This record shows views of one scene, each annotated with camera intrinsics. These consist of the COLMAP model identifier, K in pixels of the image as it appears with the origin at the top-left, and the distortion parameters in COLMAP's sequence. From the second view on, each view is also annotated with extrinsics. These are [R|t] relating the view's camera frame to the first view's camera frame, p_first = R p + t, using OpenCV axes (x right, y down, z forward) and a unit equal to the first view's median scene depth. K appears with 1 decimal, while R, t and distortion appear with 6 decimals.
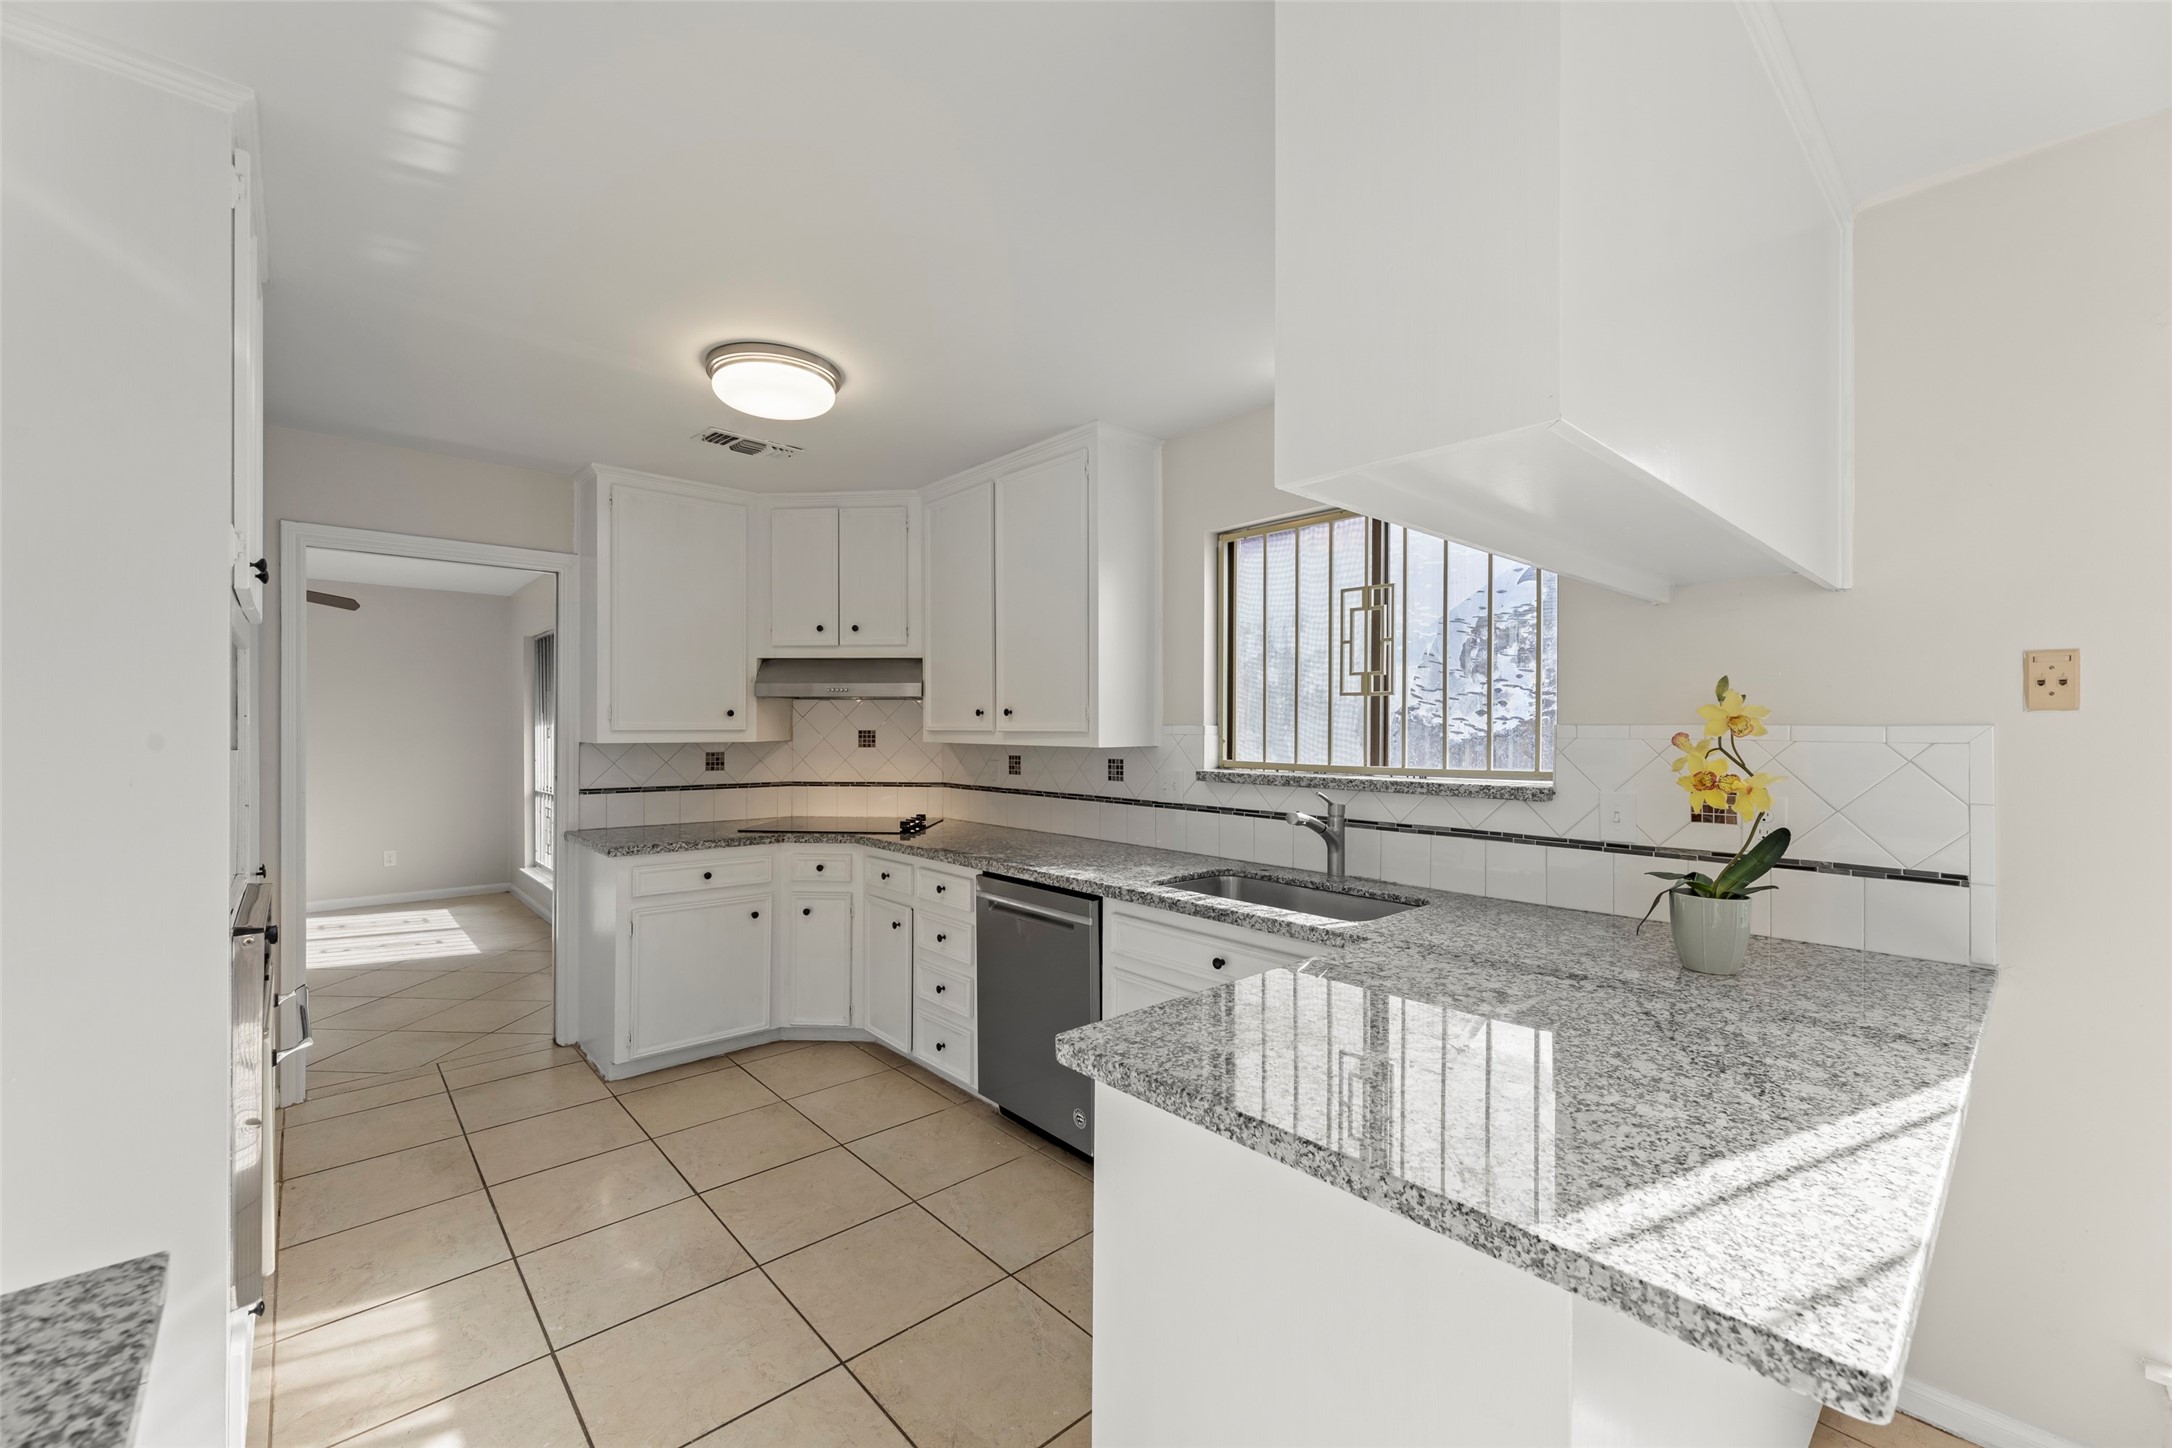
lens RADIAL K [[896.7, 0, 1092.6], [0, 896.7, 721.6], [0, 0, 1]] dist [-0.002401, -0.000133]
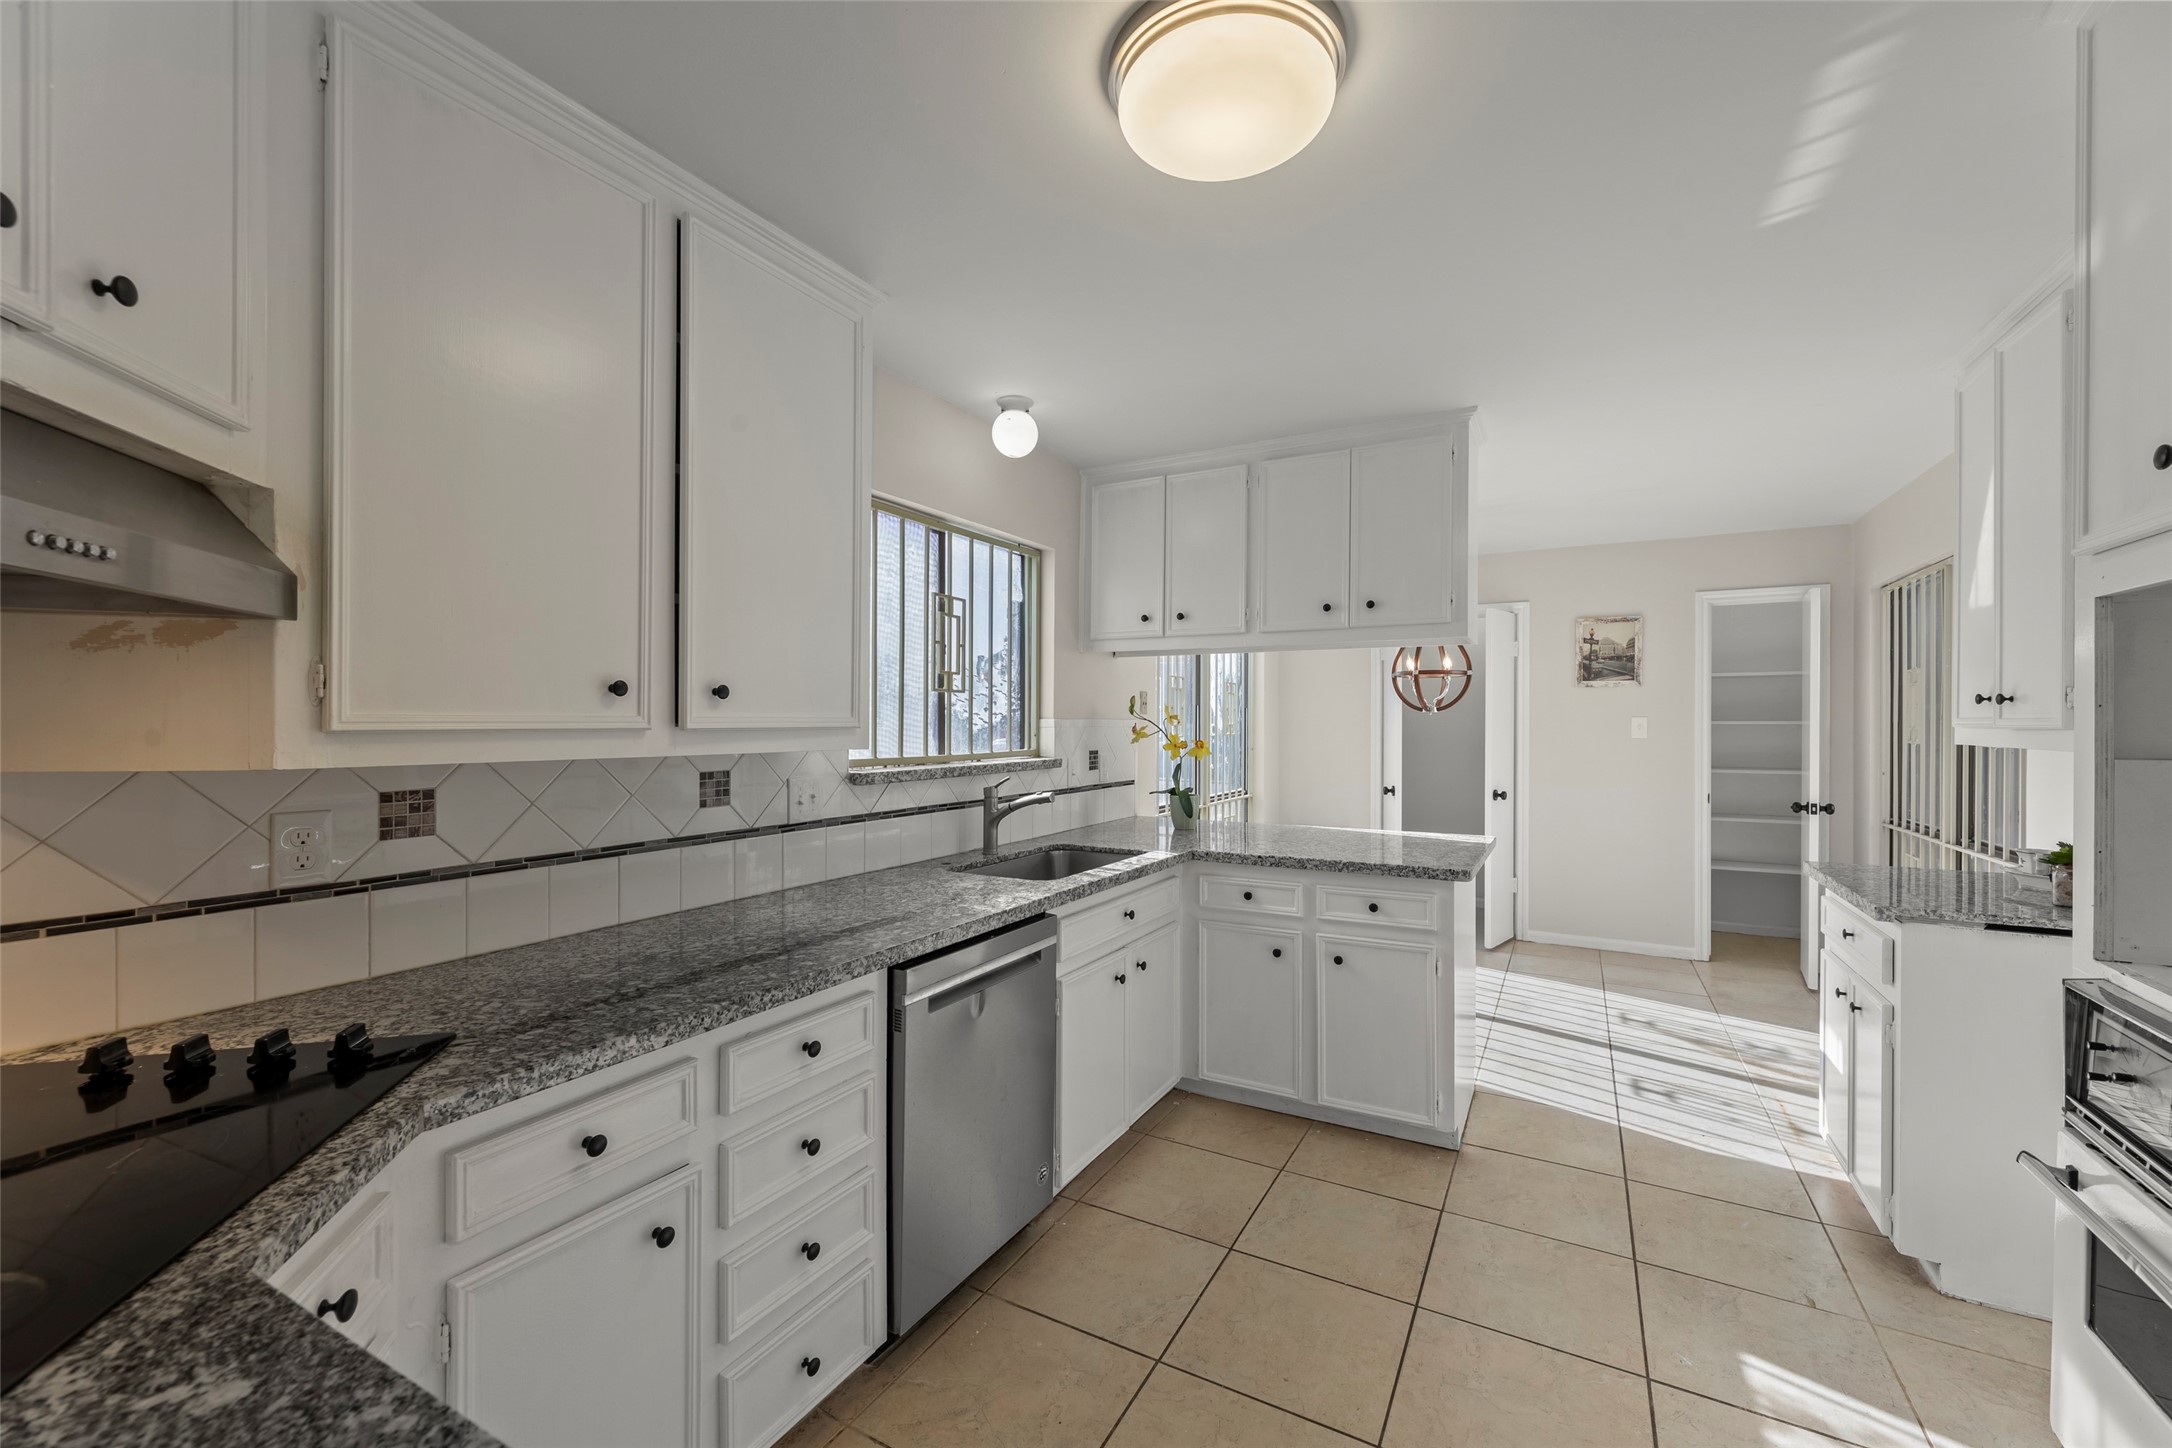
lens RADIAL K [[896.7, 0, 1087.7], [0, 896.7, 724.2], [0, 0, 1]] dist [-0.002401, -0.000133]
pose [[-0.341530, -0.003825, 0.939863, -0.829589], [-0.005851, 0.999981, 0.001943, 0.008202], [-0.939853, -0.004835, -0.341546, 1.243876]]
